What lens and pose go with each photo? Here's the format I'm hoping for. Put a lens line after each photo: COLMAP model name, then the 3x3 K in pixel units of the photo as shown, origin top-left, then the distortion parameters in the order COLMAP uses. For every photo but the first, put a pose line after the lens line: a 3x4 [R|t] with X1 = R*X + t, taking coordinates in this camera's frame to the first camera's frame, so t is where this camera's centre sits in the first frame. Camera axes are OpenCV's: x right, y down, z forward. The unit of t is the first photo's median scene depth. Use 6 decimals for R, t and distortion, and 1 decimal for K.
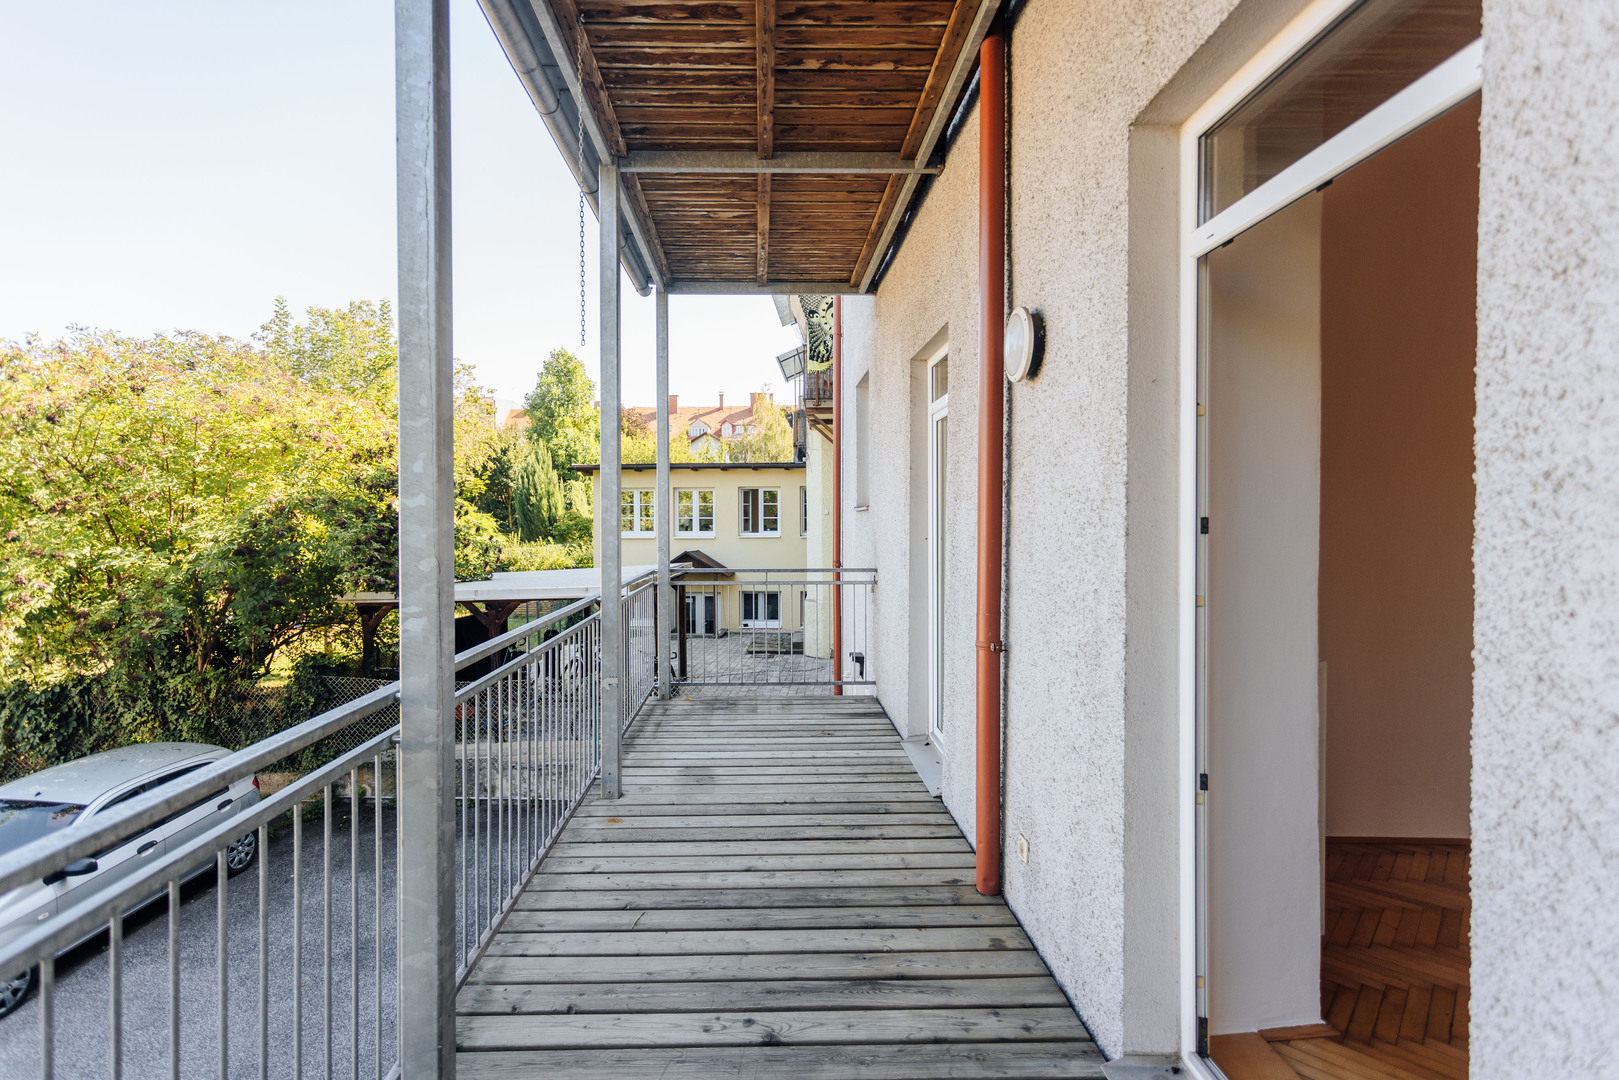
lens RADIAL K [[759.9, 0, 809.5], [0, 759.9, 540.0], [0, 0, 1]] dist [0.002035, 0.001095]
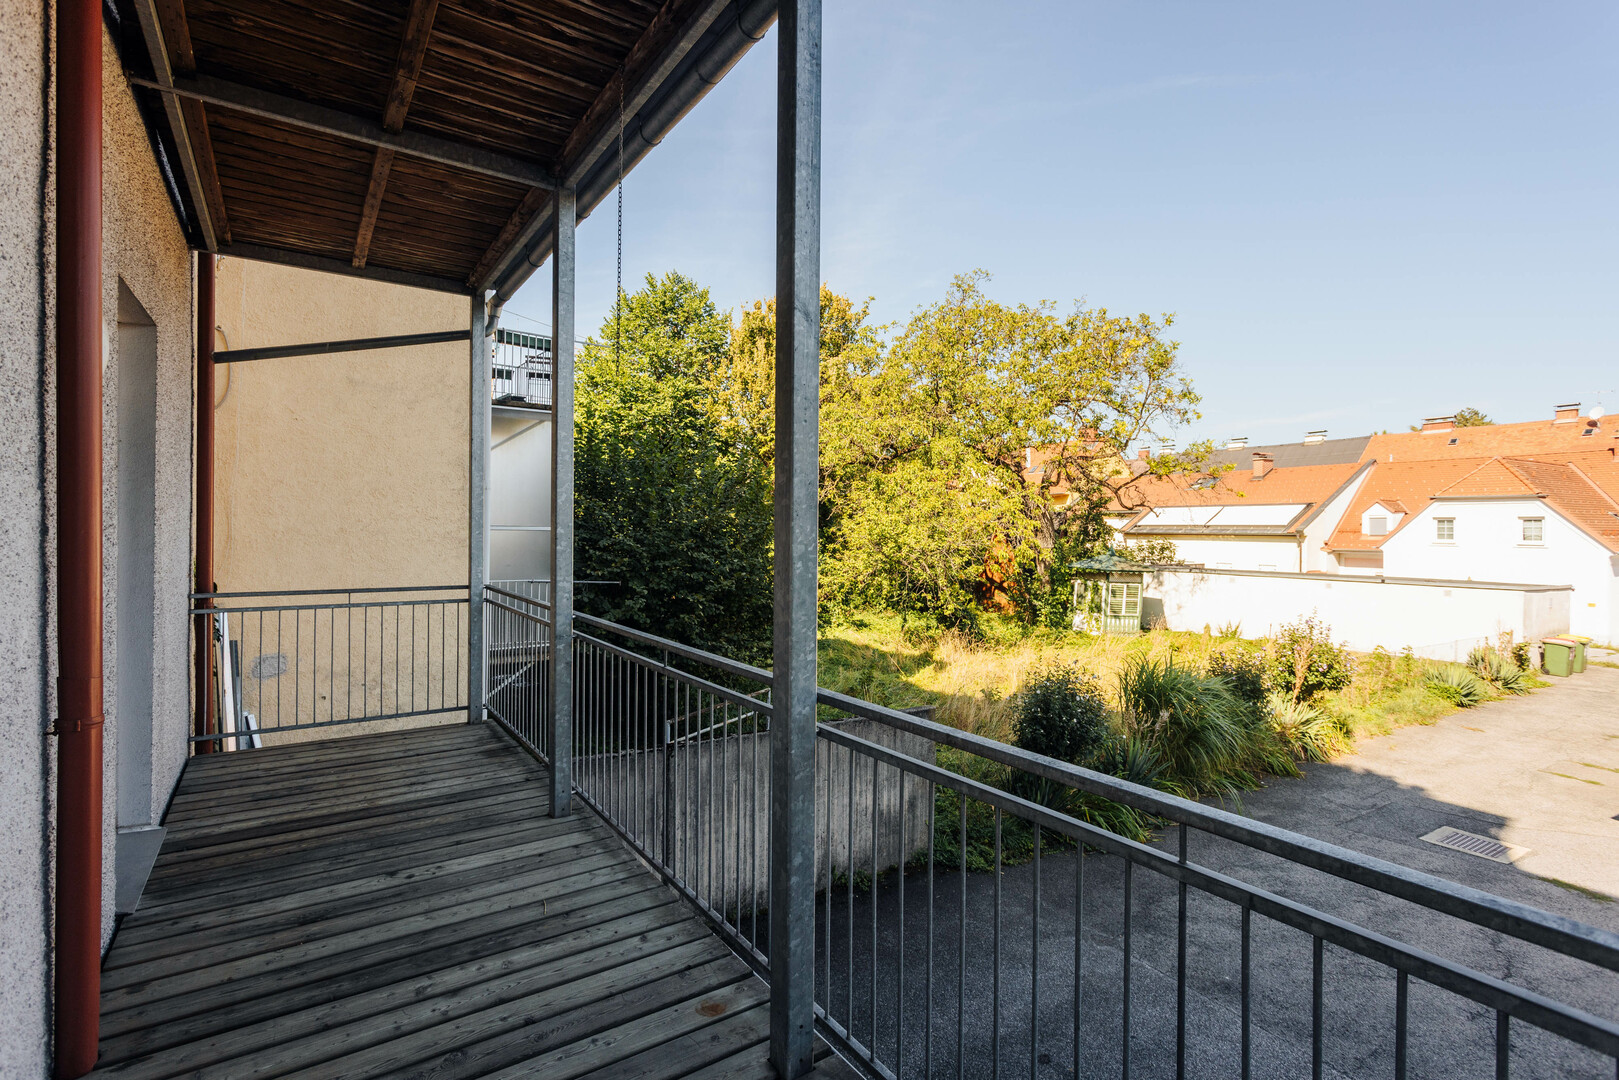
lens RADIAL K [[759.9, 0, 809.5], [0, 759.9, 540.0], [0, 0, 1]] dist [0.002035, 0.001095]
pose [[-0.856033, -0.001797, -0.516918, 0.016290], [-0.004257, 0.999985, 0.003574, -0.041300], [0.516904, 0.005259, -0.856027, 1.979013]]
